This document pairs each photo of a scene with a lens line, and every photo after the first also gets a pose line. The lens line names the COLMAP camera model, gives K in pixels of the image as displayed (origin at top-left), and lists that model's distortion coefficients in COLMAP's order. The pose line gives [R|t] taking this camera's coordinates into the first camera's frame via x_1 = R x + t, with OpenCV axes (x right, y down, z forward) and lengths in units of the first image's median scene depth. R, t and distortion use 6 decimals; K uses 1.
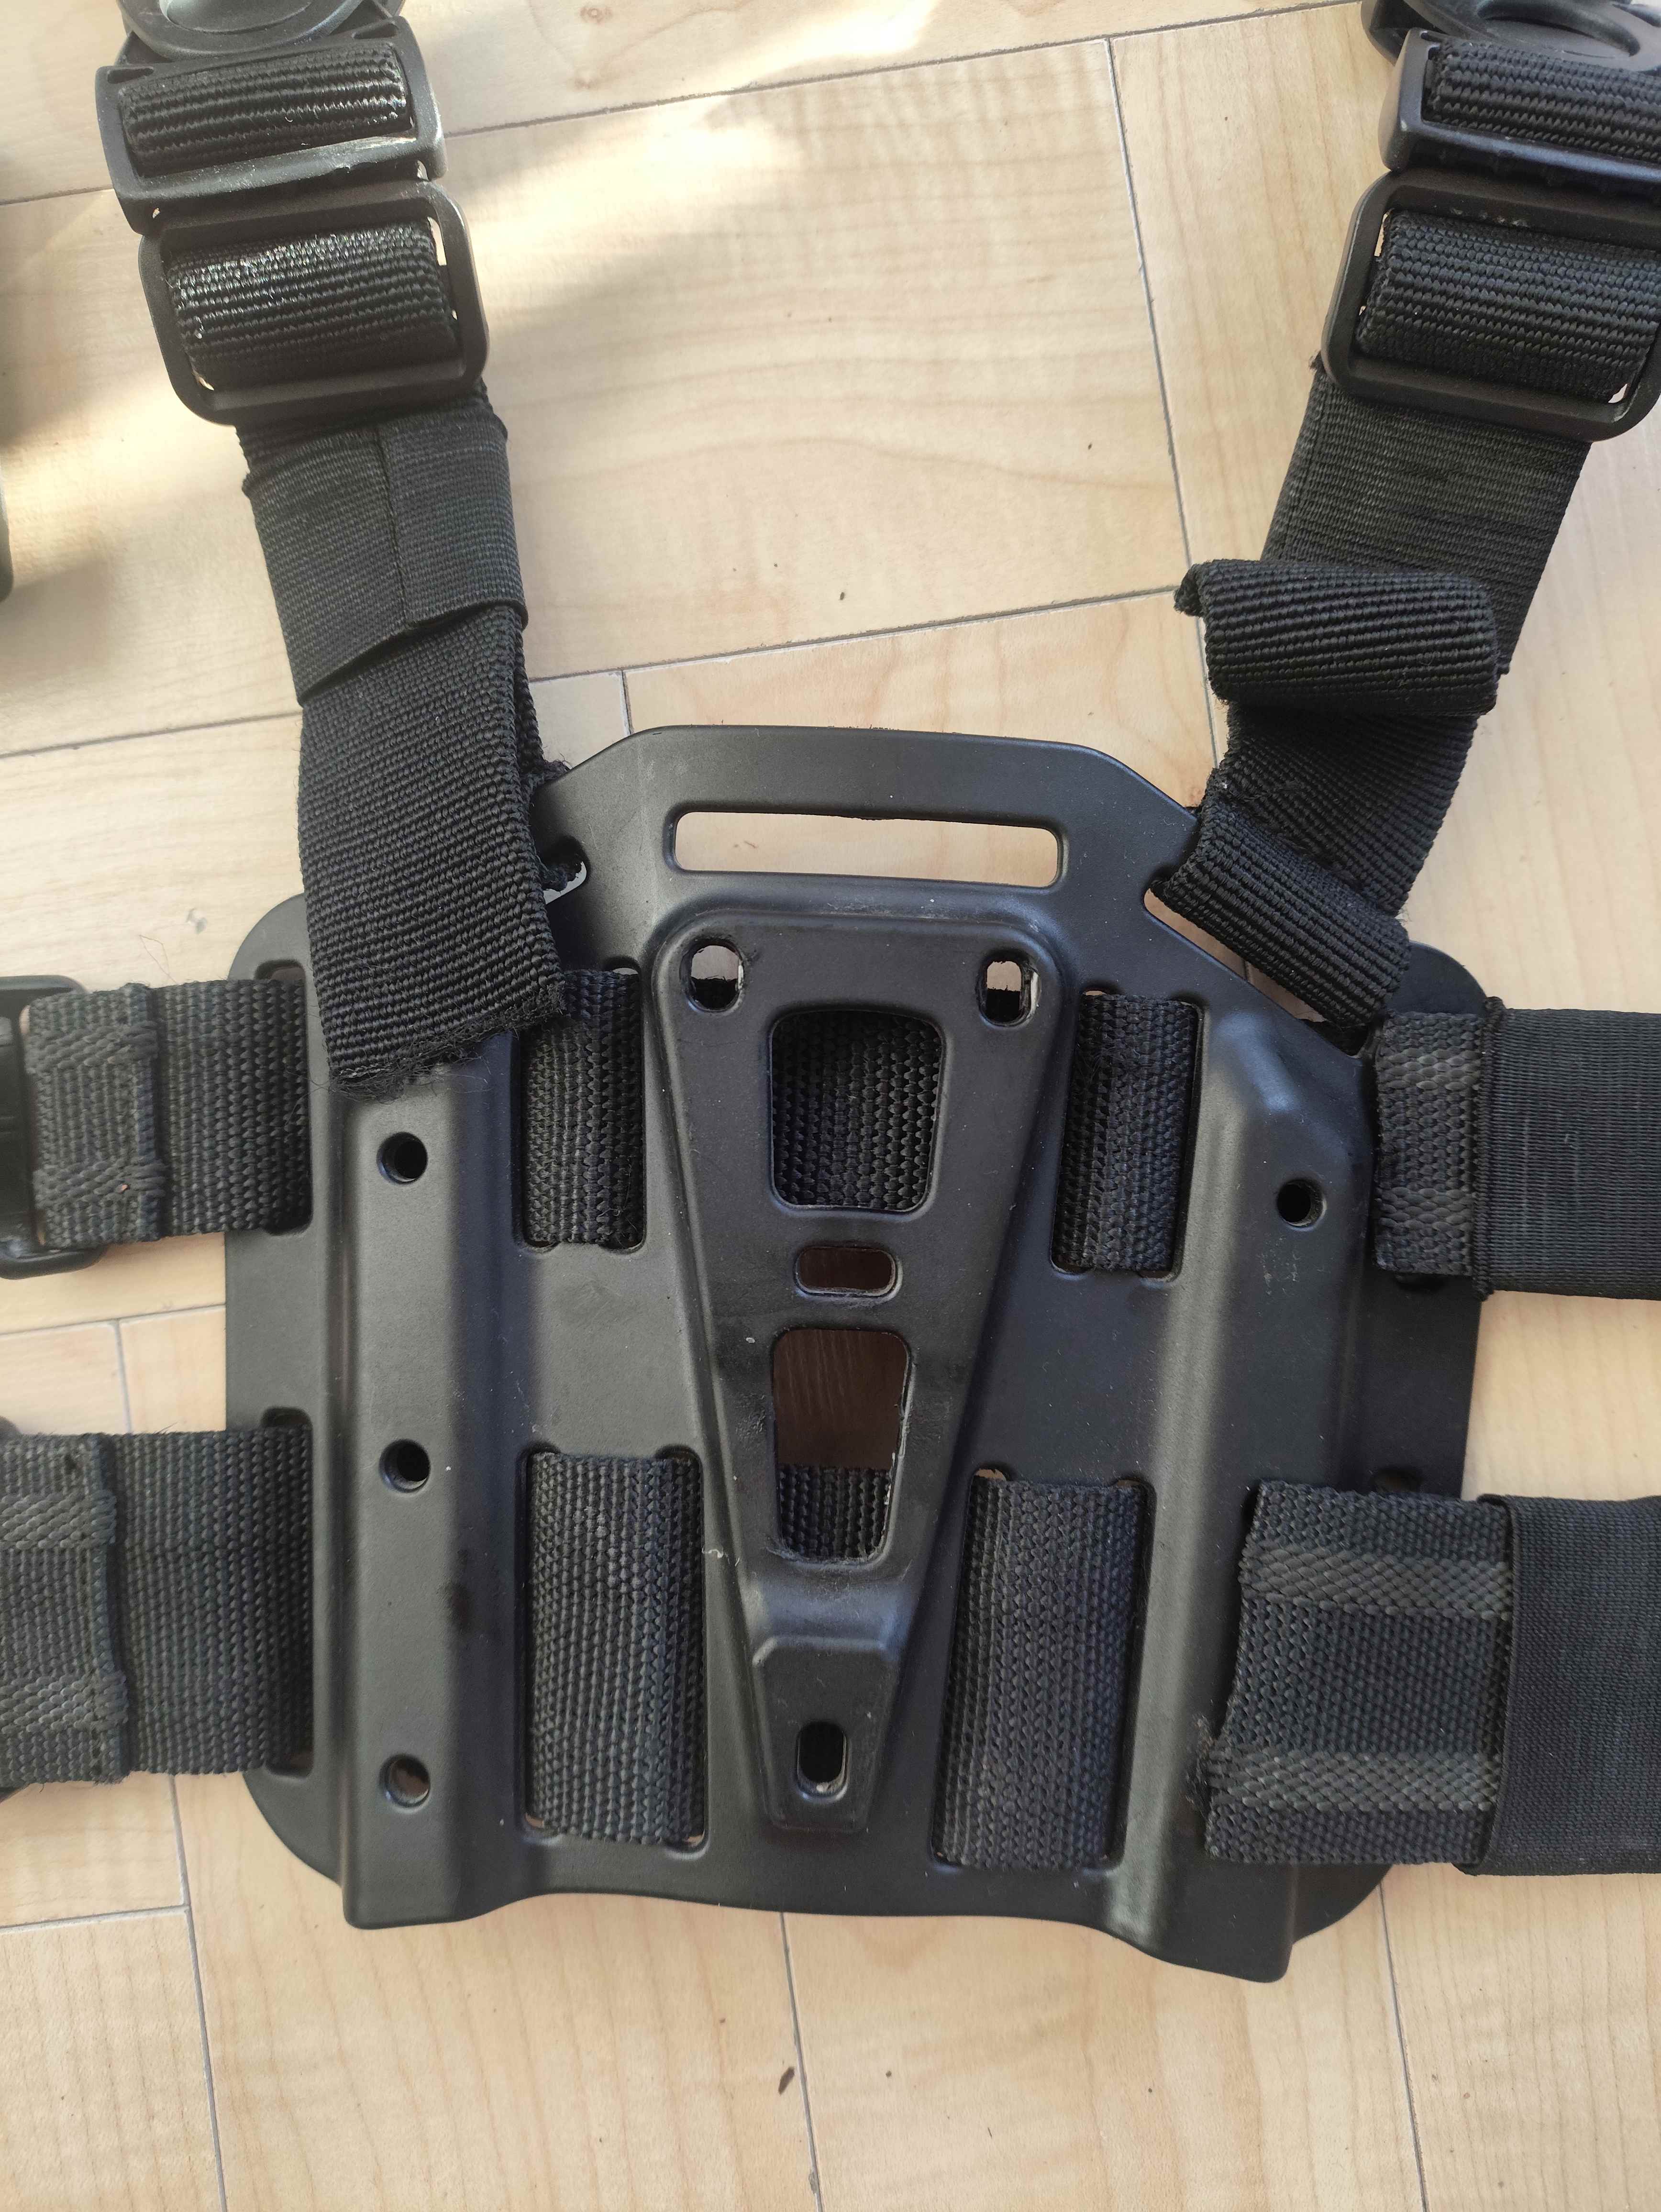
lens RADIAL K [[1596.3, 0, 830.5], [0, 1596.3, 1106.0], [0, 0, 1]] dist [-0.005644, -0.007042]
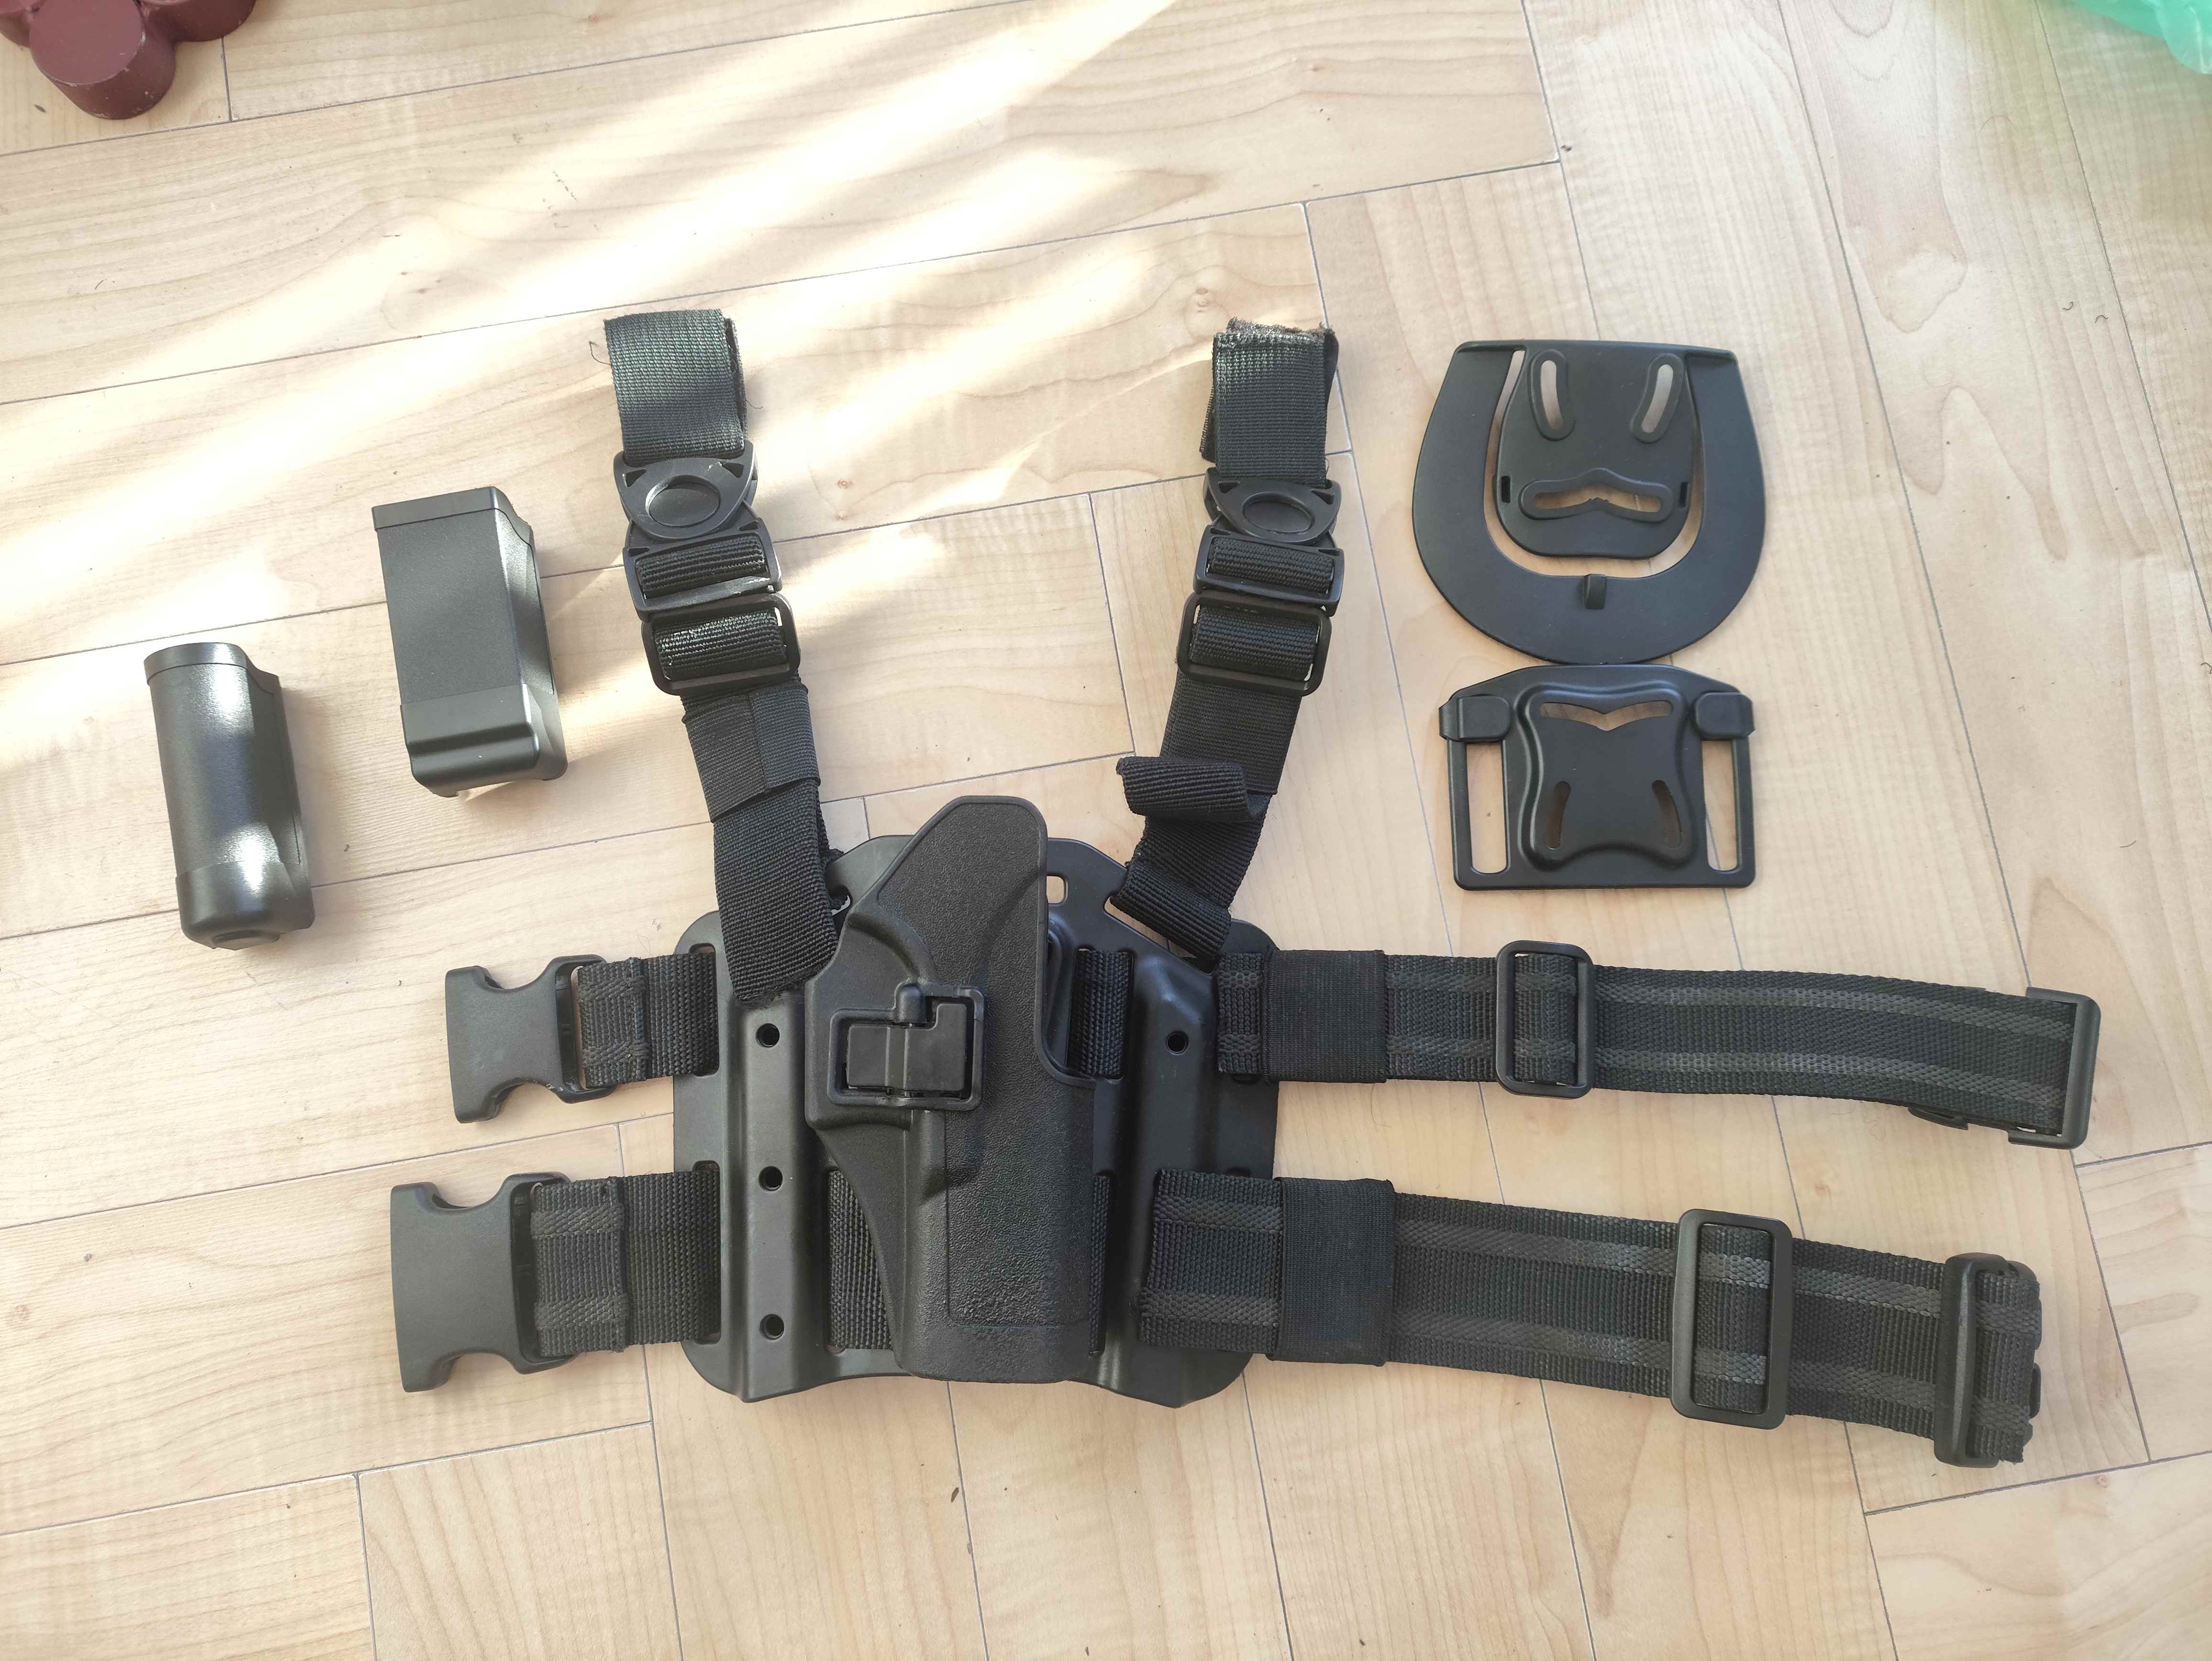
lens RADIAL K [[1617.1, 0, 1097.4], [0, 1617.1, 805.5], [0, 0, 1]] dist [0.051086, -0.044573]
pose [[0.998797, -0.027081, 0.040888, 0.091944], [0.032018, 0.991594, -0.125363, 0.012060], [-0.037150, 0.126521, 0.991268, -1.160321]]
